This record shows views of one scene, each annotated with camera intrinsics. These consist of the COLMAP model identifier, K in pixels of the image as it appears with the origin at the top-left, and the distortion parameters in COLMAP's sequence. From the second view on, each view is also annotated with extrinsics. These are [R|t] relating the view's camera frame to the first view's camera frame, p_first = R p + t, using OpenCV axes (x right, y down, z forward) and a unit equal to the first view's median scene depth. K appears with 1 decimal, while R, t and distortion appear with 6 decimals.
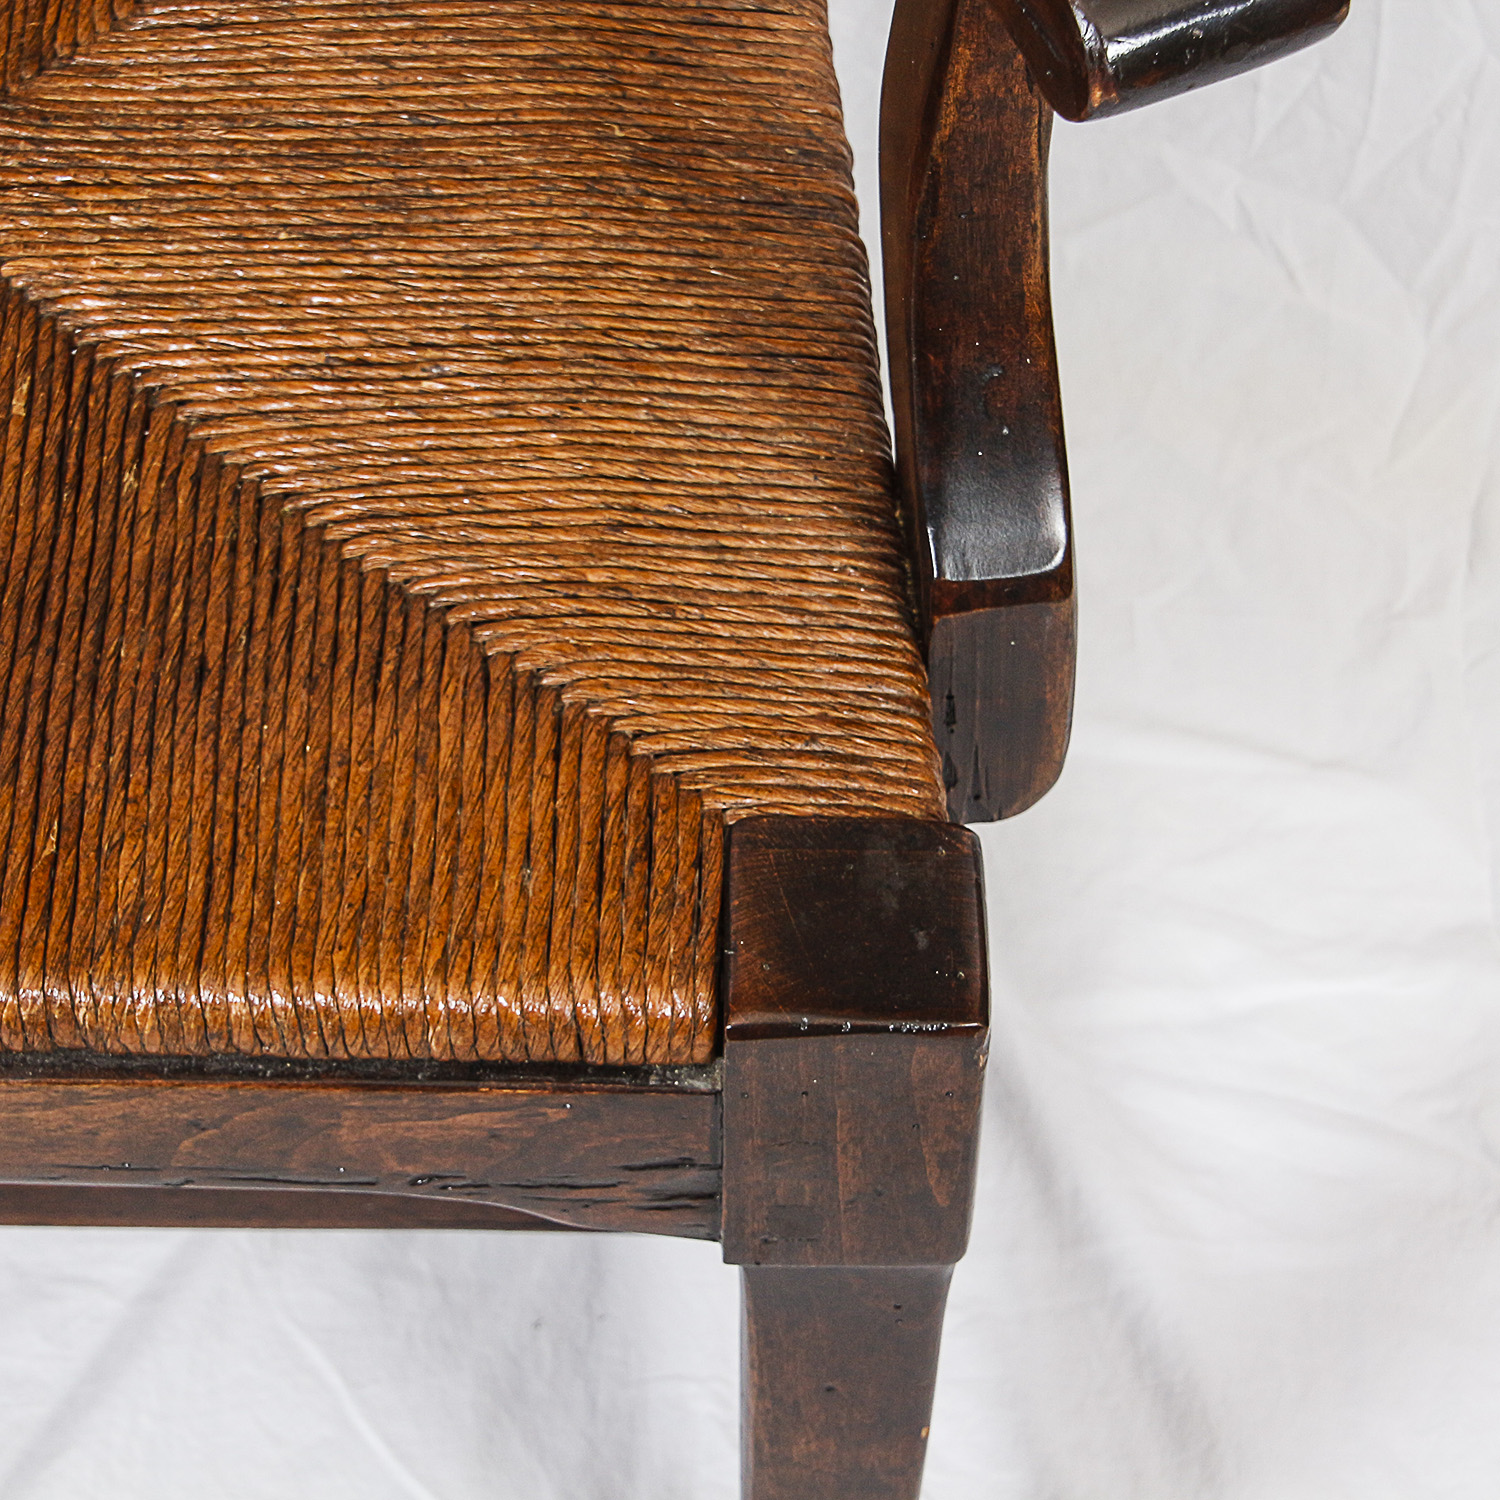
lens RADIAL K [[4302.5, 0, 774.7], [0, 4302.5, 772.4], [0, 0, 1]] dist [0.318055, 0.000000]
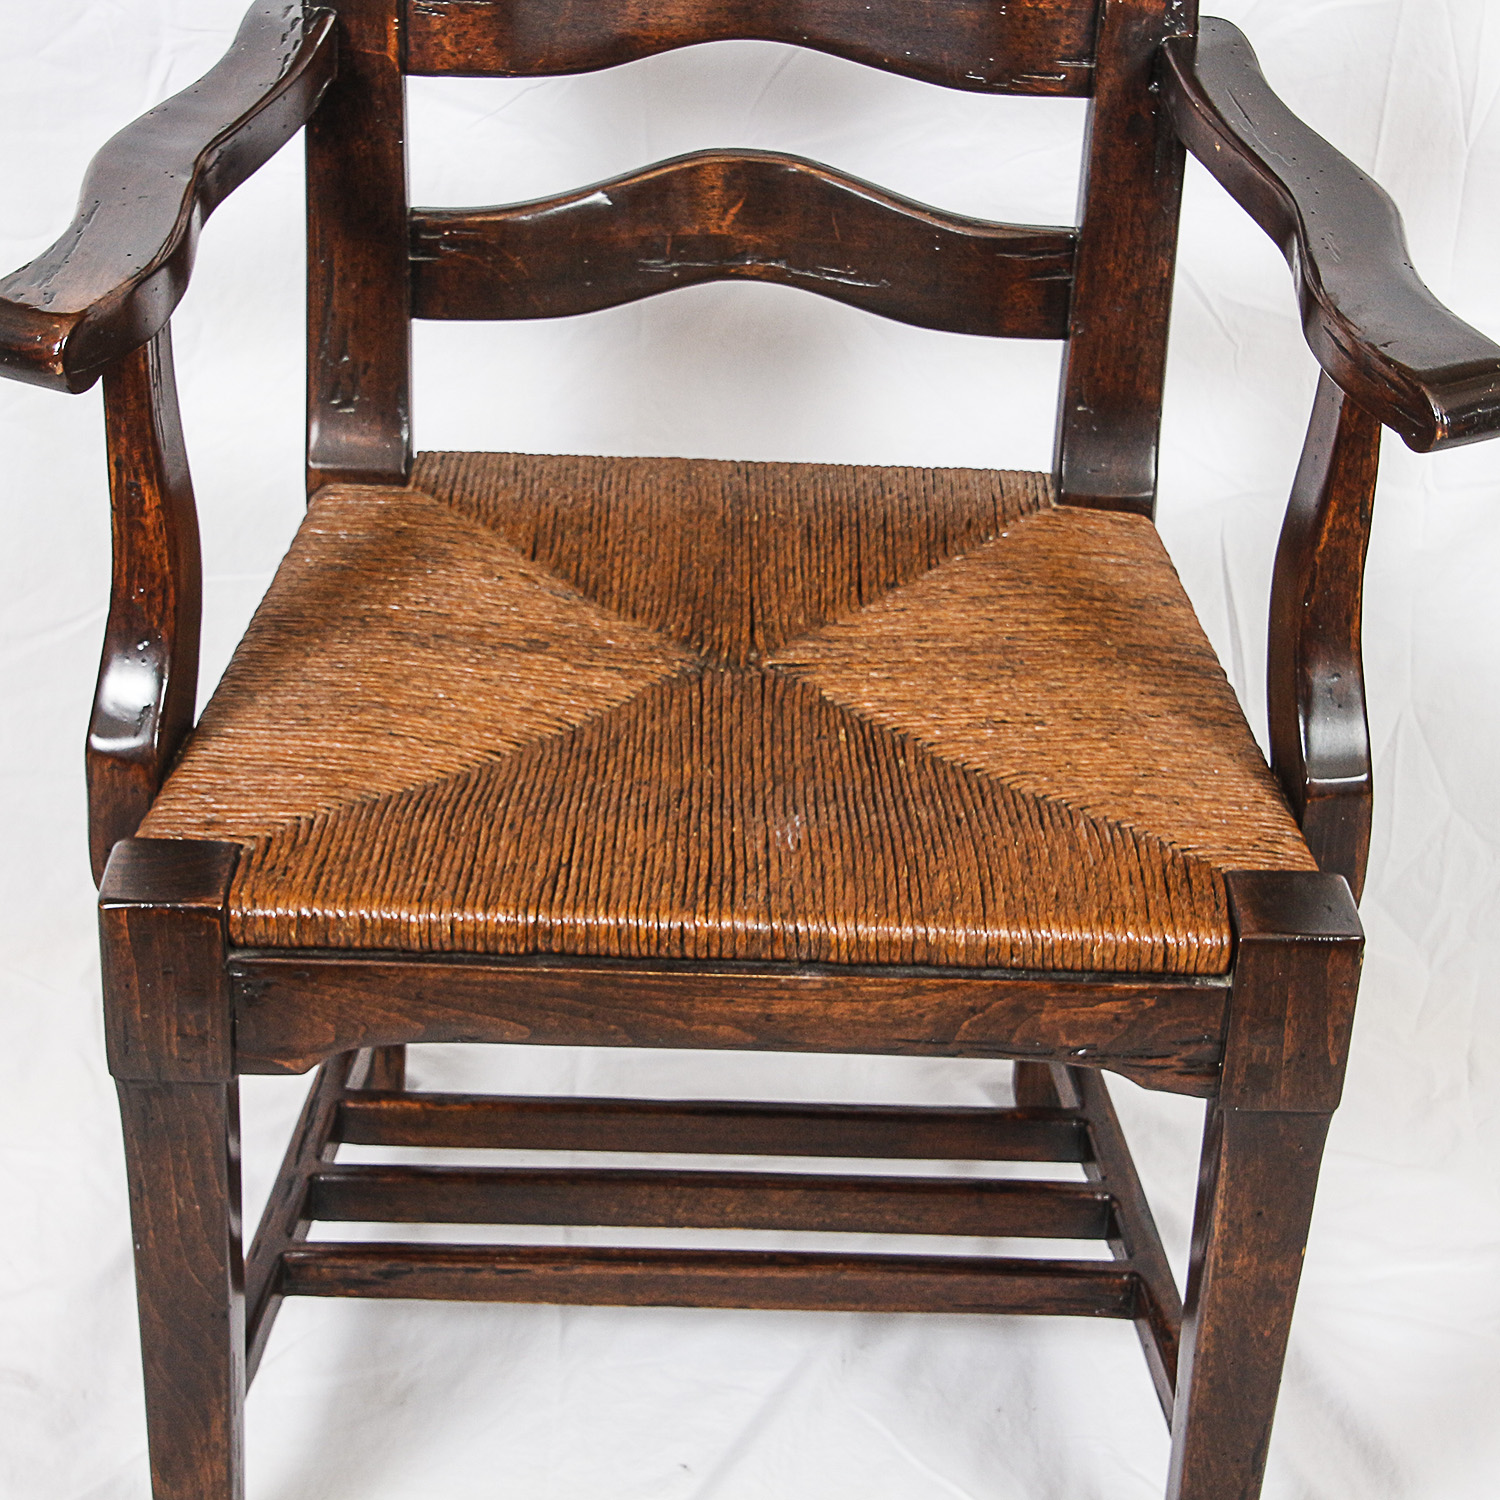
lens RADIAL K [[3482.8, 0, 759.4], [0, 3482.8, 772.8], [0, 0, 1]] dist [0.162097, 0.000000]
pose [[0.999227, 0.009517, 0.038146, -0.282930], [0.005058, 0.931086, -0.364764, 0.548752], [-0.038989, 0.364675, 0.930318, -0.547270]]
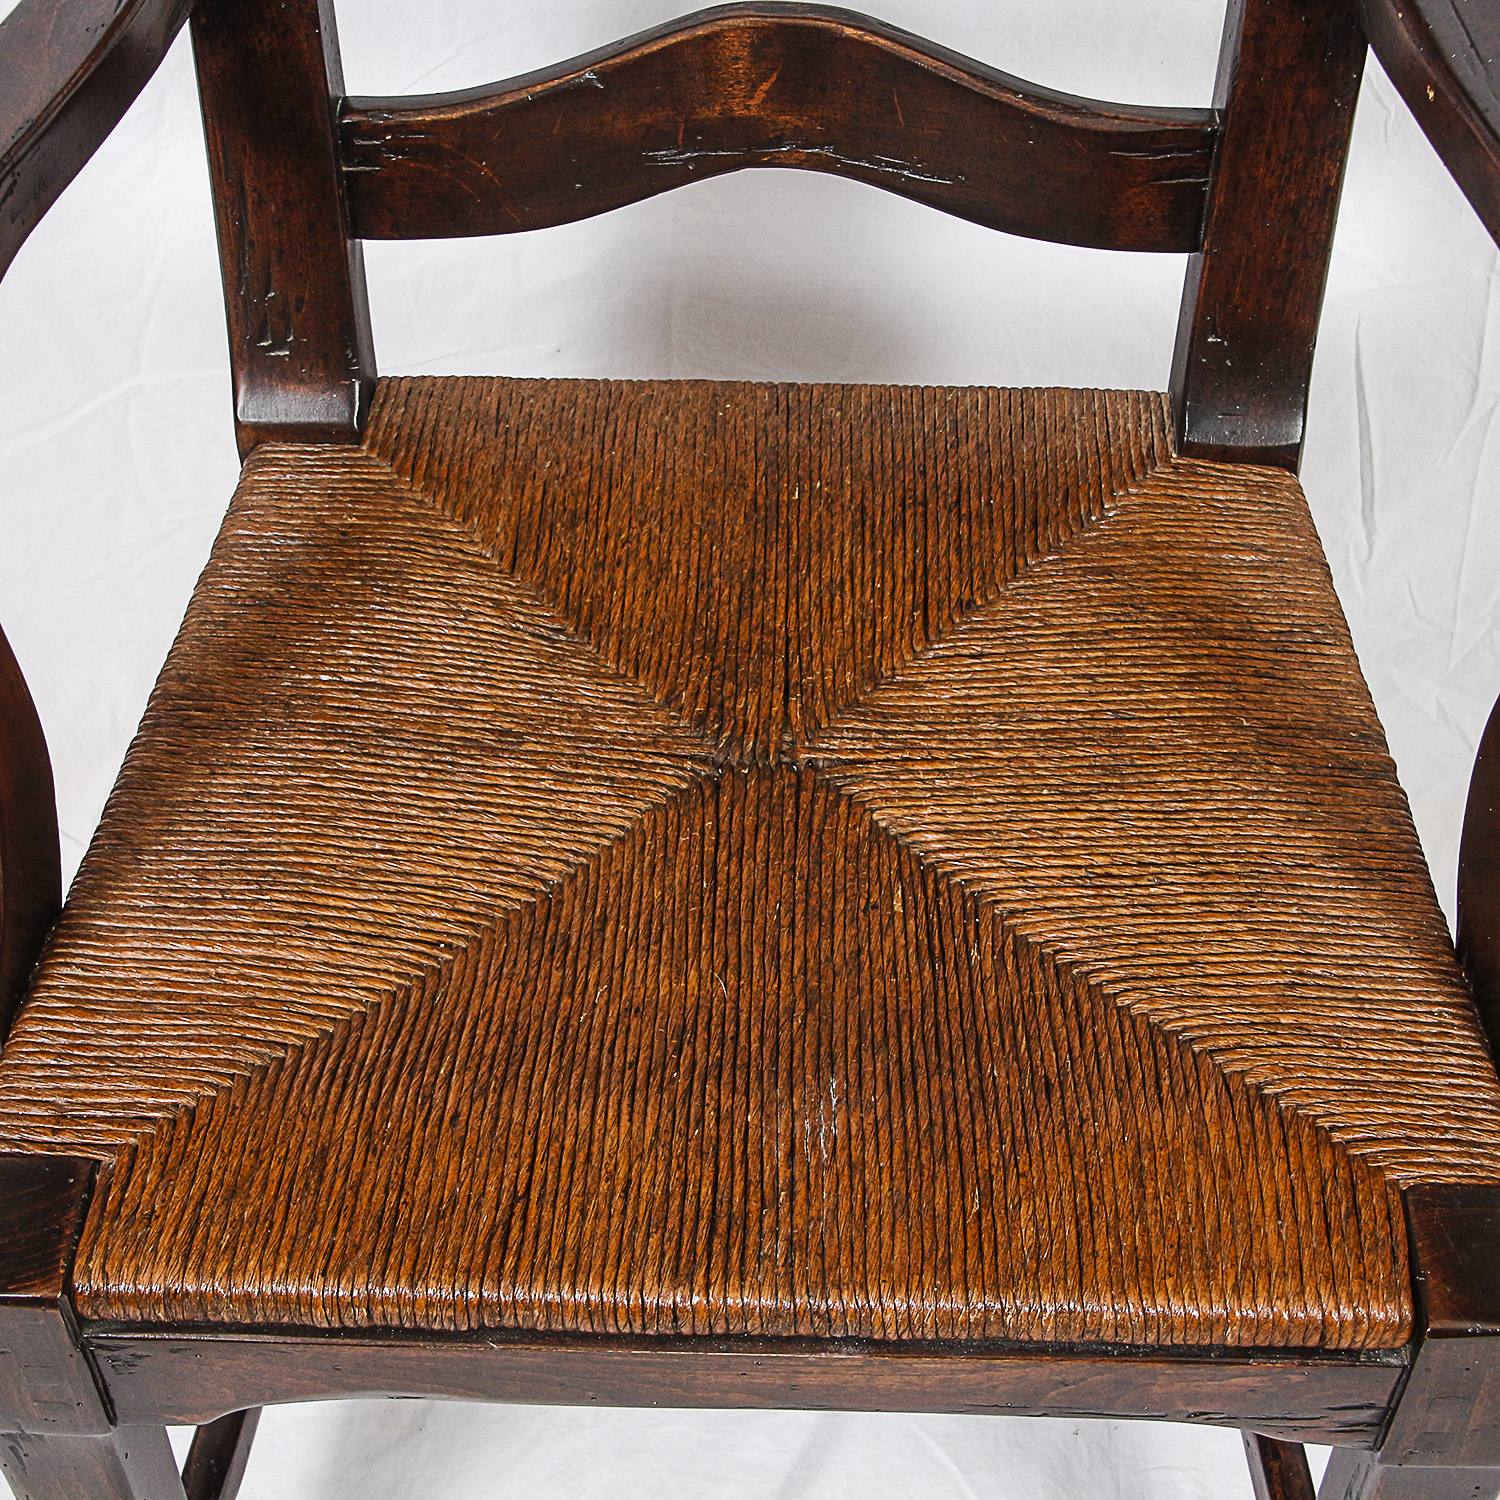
lens RADIAL K [[2610.5, 0, 755.9], [0, 2610.5, 757.3], [0, 0, 1]] dist [-0.004472, 0.000000]
pose [[0.999967, -0.002399, -0.007807, -0.223341], [0.001903, 0.998019, -0.062880, -0.080298], [0.007942, 0.062863, 0.997991, 0.043729]]
